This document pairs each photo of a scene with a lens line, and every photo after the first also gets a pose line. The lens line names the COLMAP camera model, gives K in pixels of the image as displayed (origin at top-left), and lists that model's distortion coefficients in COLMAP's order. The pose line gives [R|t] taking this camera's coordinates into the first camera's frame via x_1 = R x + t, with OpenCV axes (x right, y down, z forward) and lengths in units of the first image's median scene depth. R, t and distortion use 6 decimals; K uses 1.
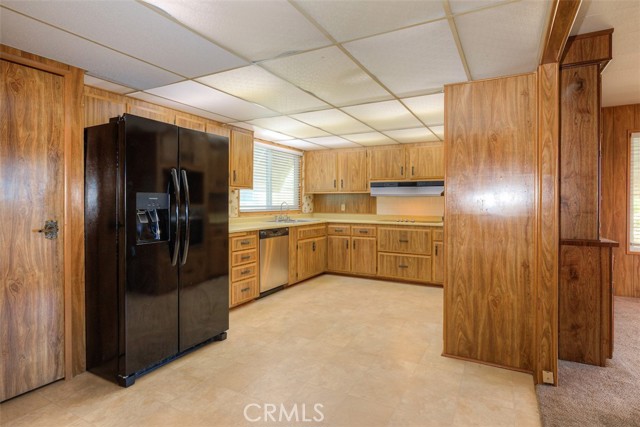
lens RADIAL K [[337.5, 0, 323.7], [0, 337.5, 204.0], [0, 0, 1]] dist [-0.014377, 0.000184]
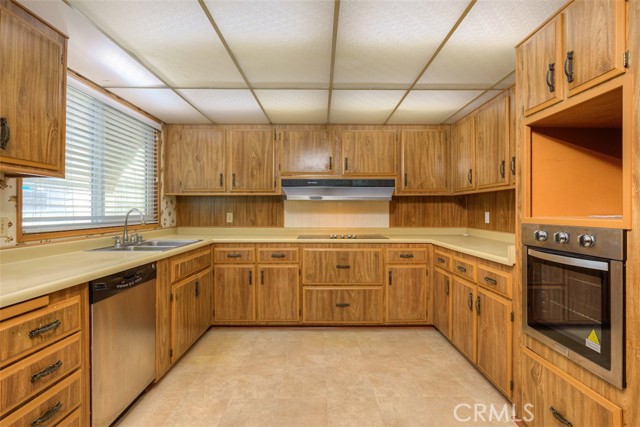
lens RADIAL K [[326.3, 0, 320.0], [0, 326.3, 213.5], [0, 0, 1]] dist [-0.014244, 0.000150]
pose [[0.878008, -0.007758, 0.478583, -0.109659], [0.005340, 0.999965, 0.006413, -0.000656], [-0.478616, -0.003075, 0.878019, 0.444959]]
